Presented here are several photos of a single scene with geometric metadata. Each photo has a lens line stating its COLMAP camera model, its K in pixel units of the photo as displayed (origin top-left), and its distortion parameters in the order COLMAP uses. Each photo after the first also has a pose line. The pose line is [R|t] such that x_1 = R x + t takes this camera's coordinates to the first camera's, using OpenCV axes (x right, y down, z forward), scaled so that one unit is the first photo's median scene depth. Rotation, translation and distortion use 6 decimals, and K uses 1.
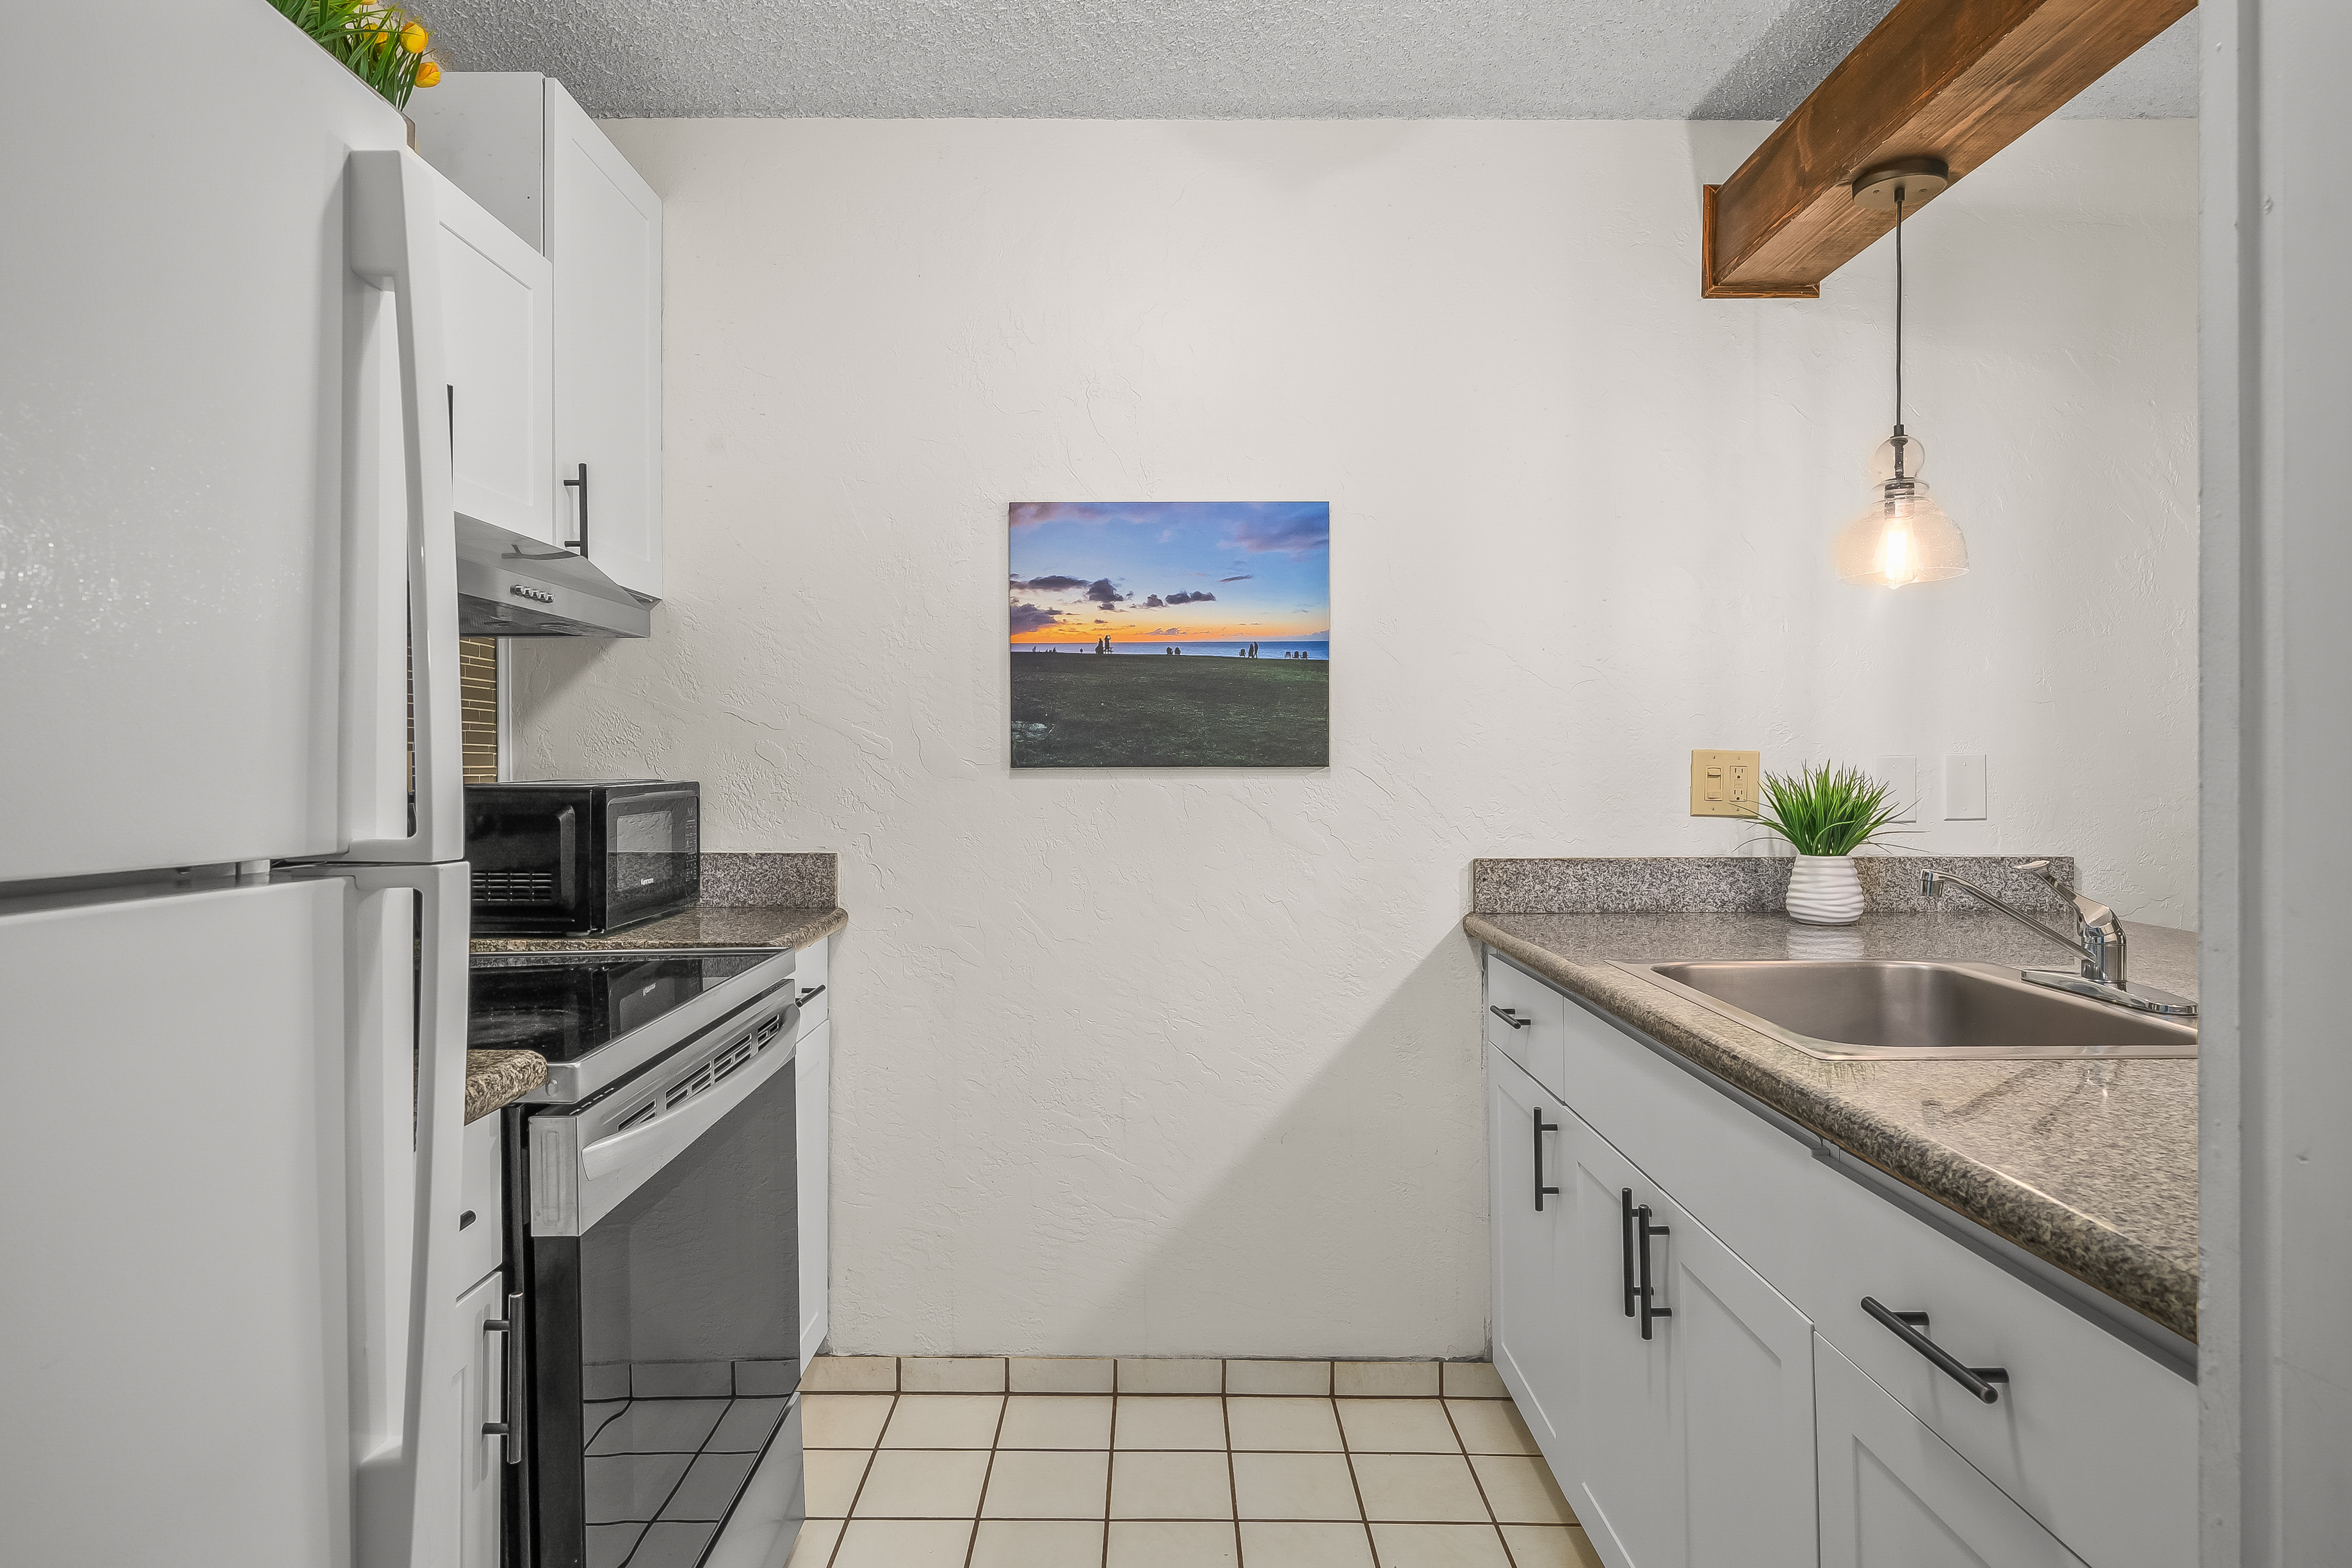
lens RADIAL K [[1322.1, 0, 1155.3], [0, 1322.1, 768.3], [0, 0, 1]] dist [0.004823, 0.000305]
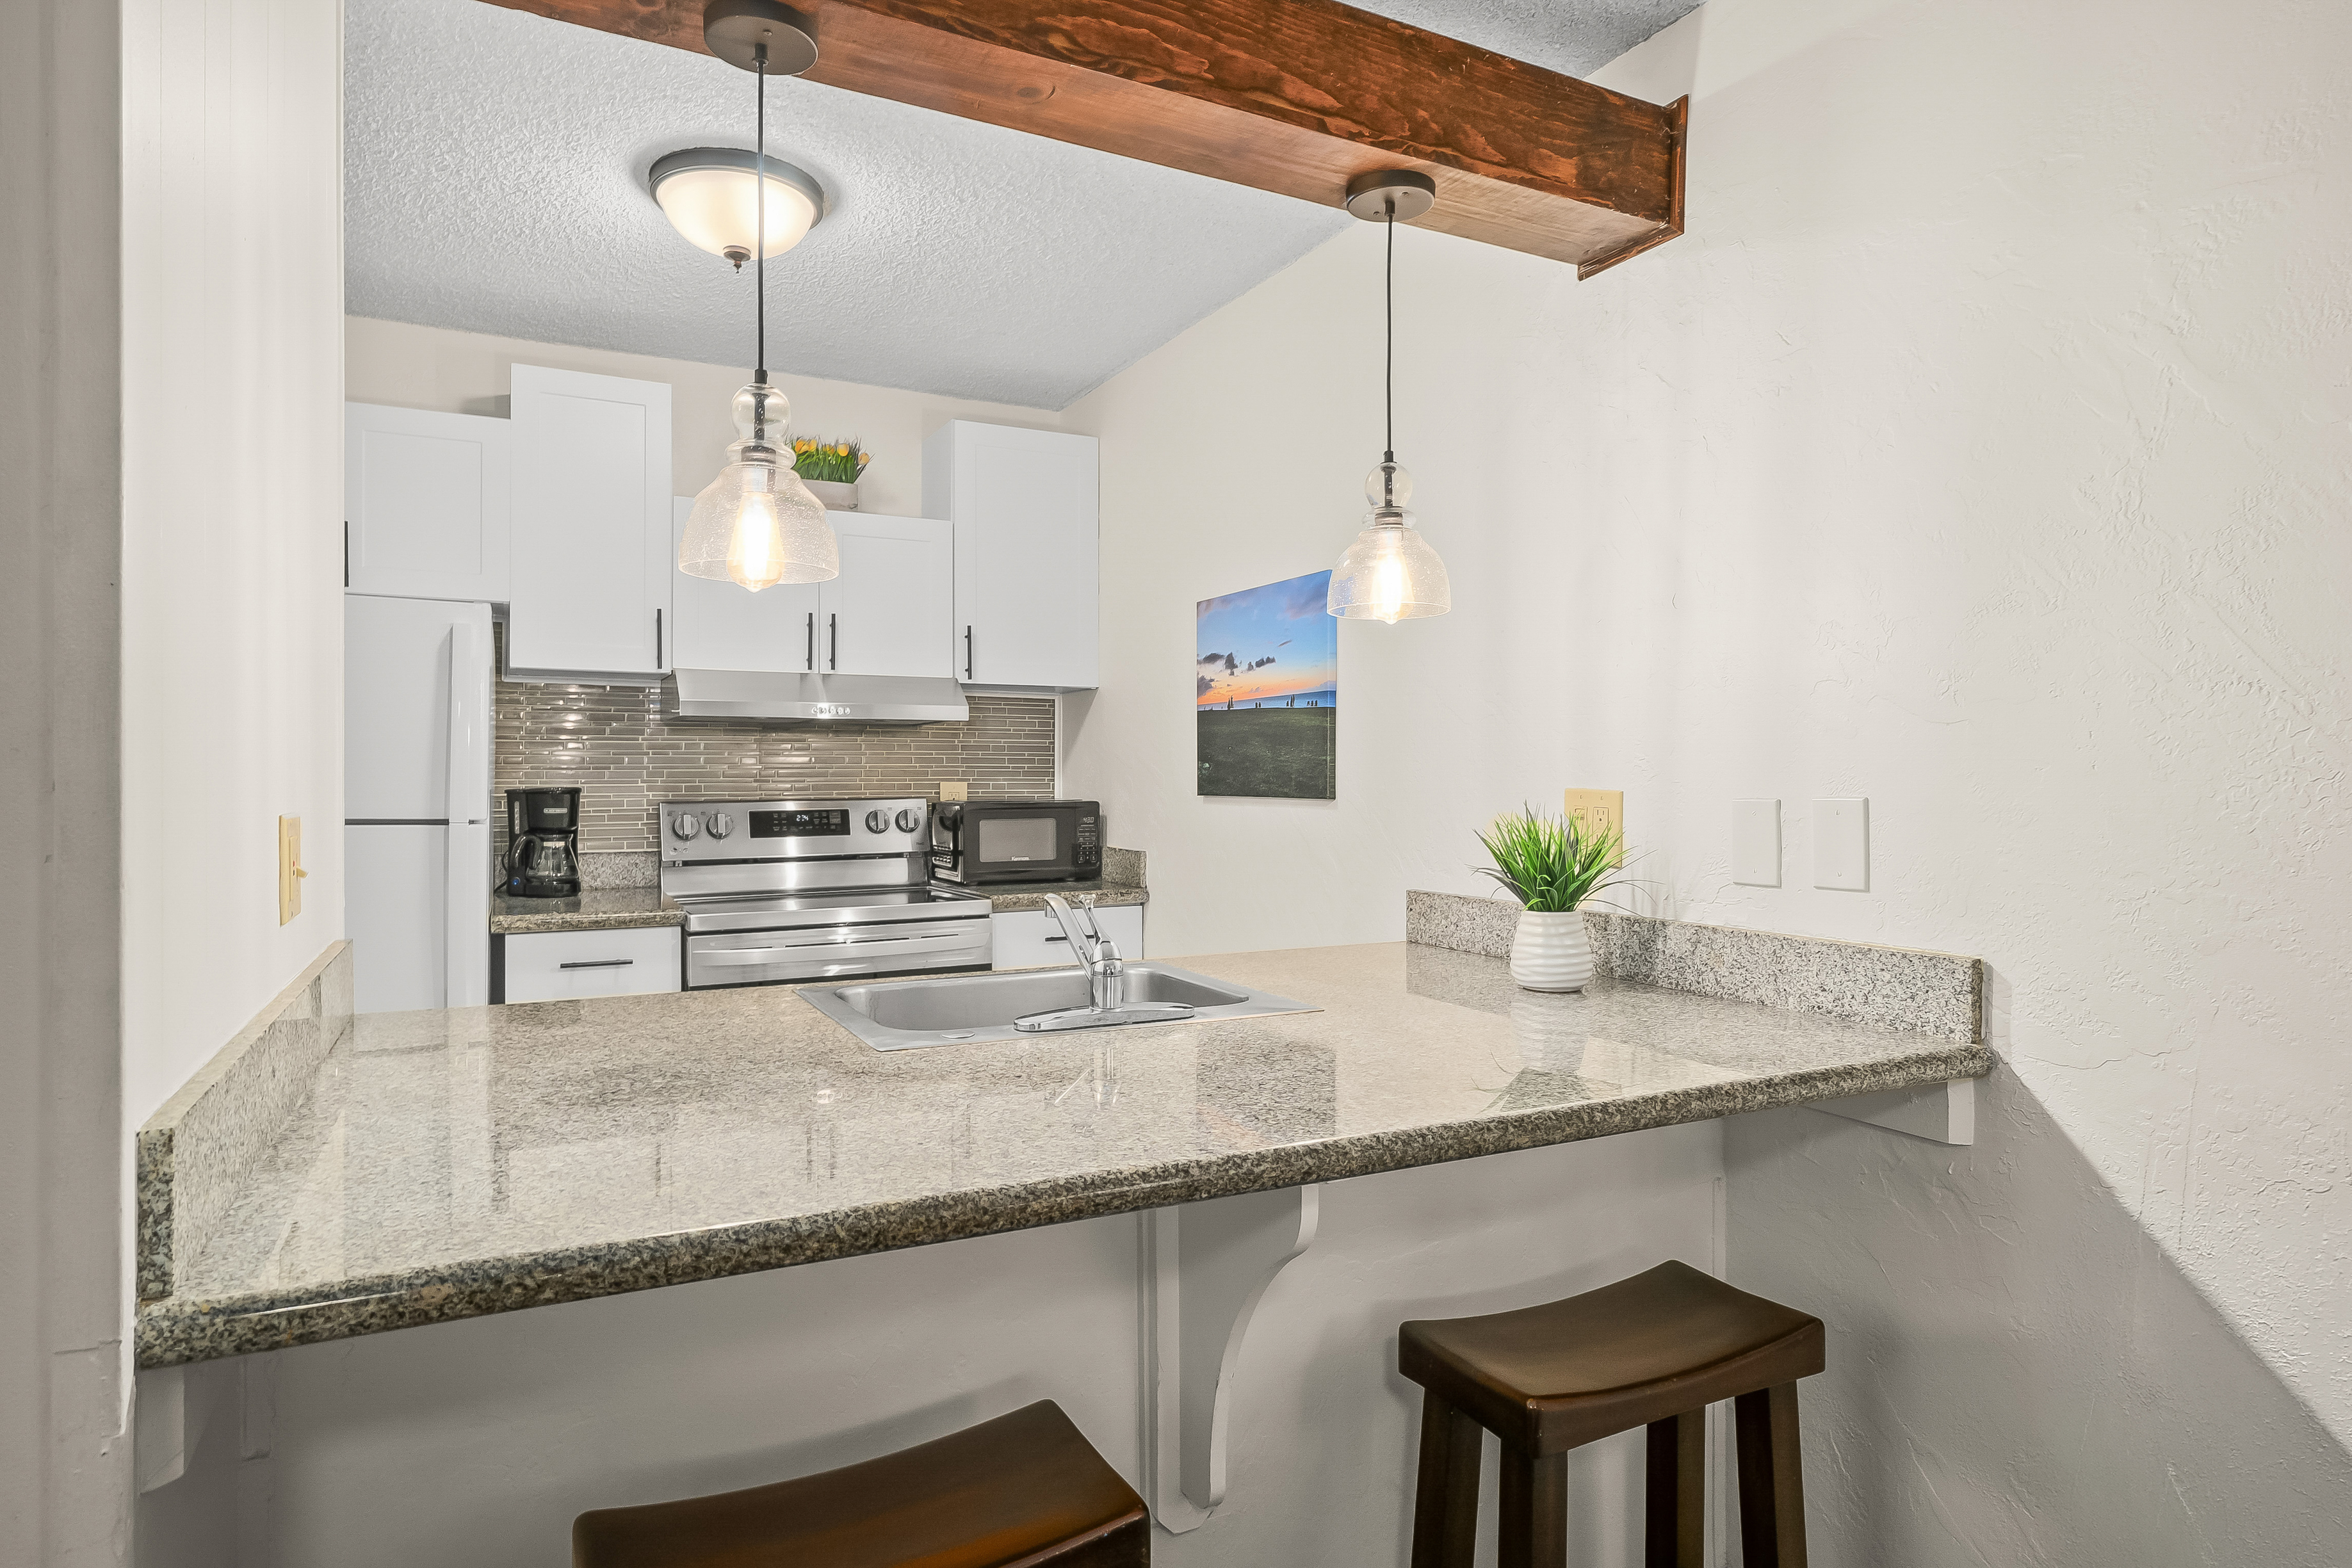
lens RADIAL K [[1314.4, 0, 1153.8], [0, 1314.4, 781.0], [0, 0, 1]] dist [0.002723, 0.000565]
pose [[0.447065, 0.006144, -0.894481, 1.089953], [-0.004542, 0.999979, 0.004598, -0.021617], [0.894490, 0.002007, 0.447083, 0.351807]]
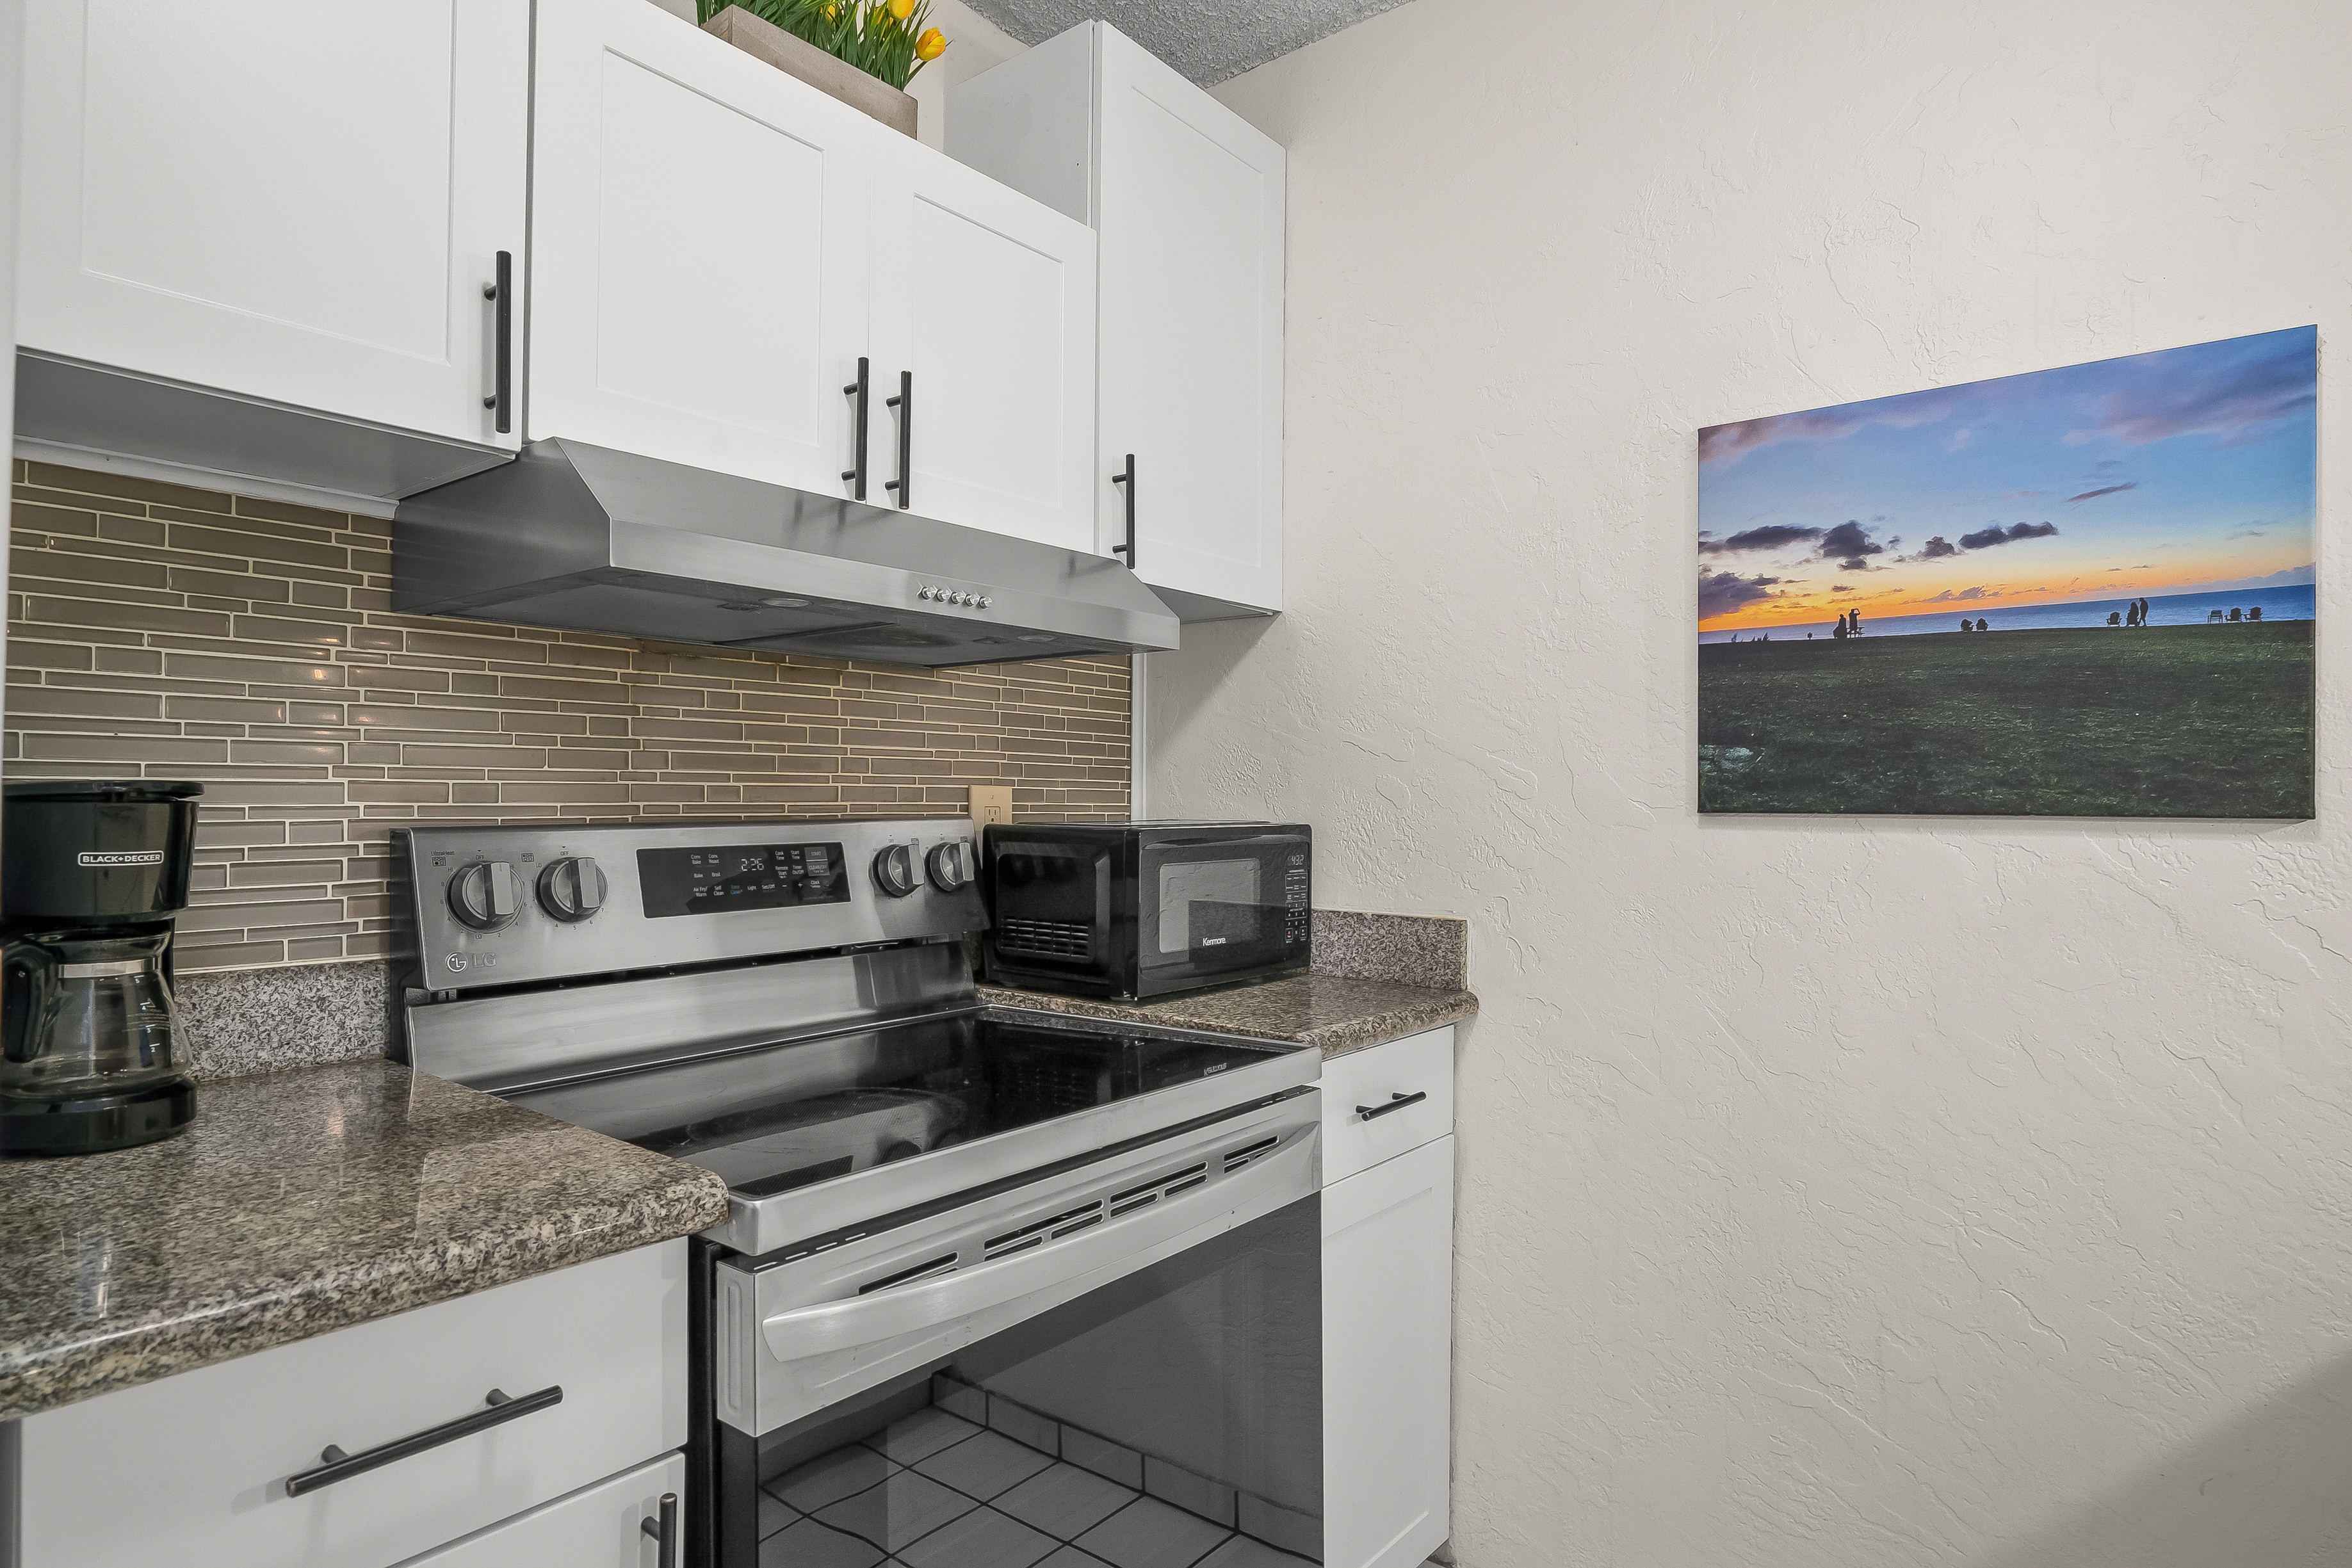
lens RADIAL K [[1307.1, 0, 1163.5], [0, 1307.1, 793.4], [0, 0, 1]] dist [0.002203, 0.001124]
pose [[0.776334, 0.003891, -0.630310, 0.104421], [-0.011229, 0.999908, -0.007658, -0.002158], [0.630222, 0.013023, 0.776306, 0.295815]]
